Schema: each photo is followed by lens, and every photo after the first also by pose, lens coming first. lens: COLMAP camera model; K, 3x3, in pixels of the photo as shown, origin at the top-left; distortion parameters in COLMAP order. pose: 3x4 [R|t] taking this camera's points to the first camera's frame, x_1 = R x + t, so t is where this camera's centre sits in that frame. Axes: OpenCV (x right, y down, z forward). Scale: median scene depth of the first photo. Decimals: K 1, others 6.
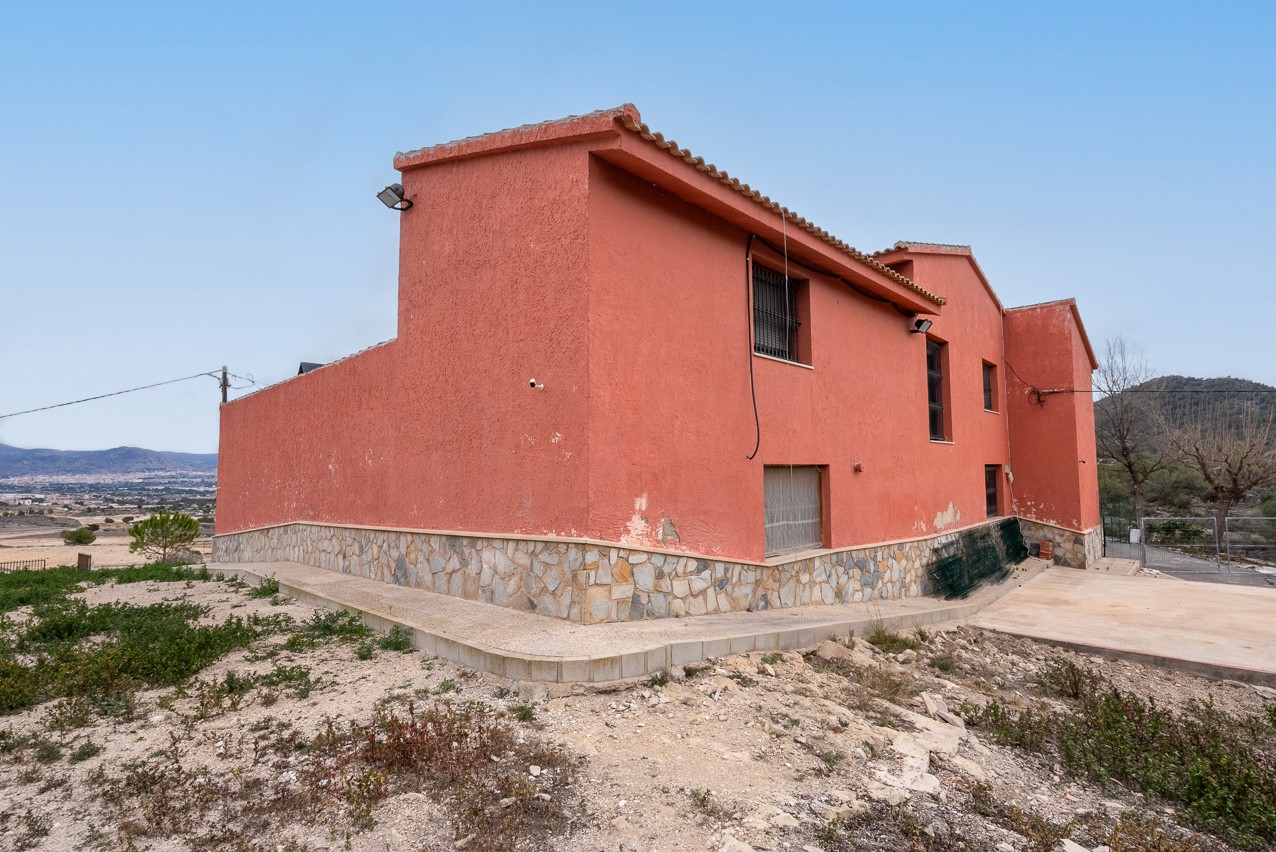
lens RADIAL K [[621.7, 0, 637.5], [0, 621.7, 425.1], [0, 0, 1]] dist [-0.002474, -0.000183]
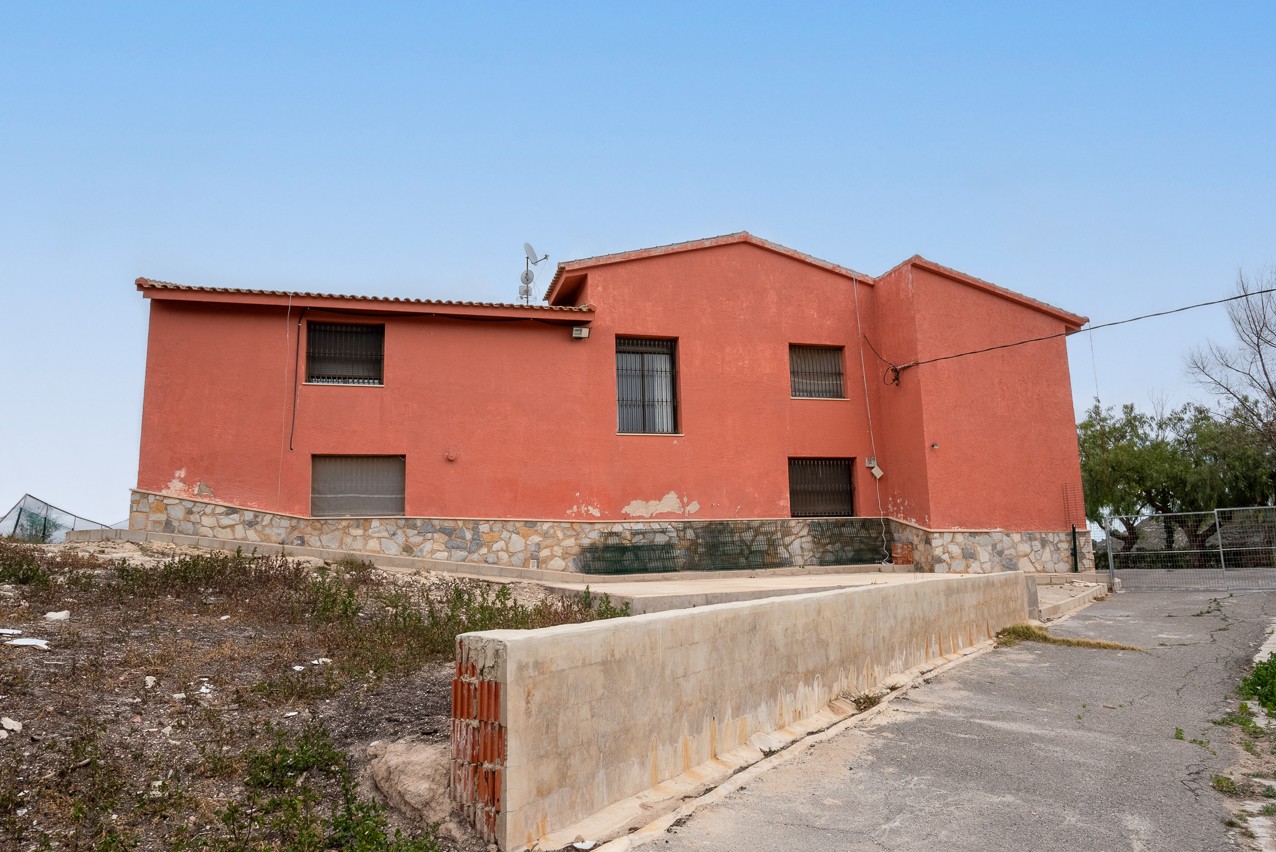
lens RADIAL K [[852.4, 0, 635.7], [0, 852.4, 425.0], [0, 0, 1]] dist [-0.001302, 0.000463]
pose [[0.848881, -0.097193, -0.519572, 0.505398], [0.057009, 0.994051, -0.092809, 0.059442], [0.525501, 0.049163, 0.849371, -0.094590]]
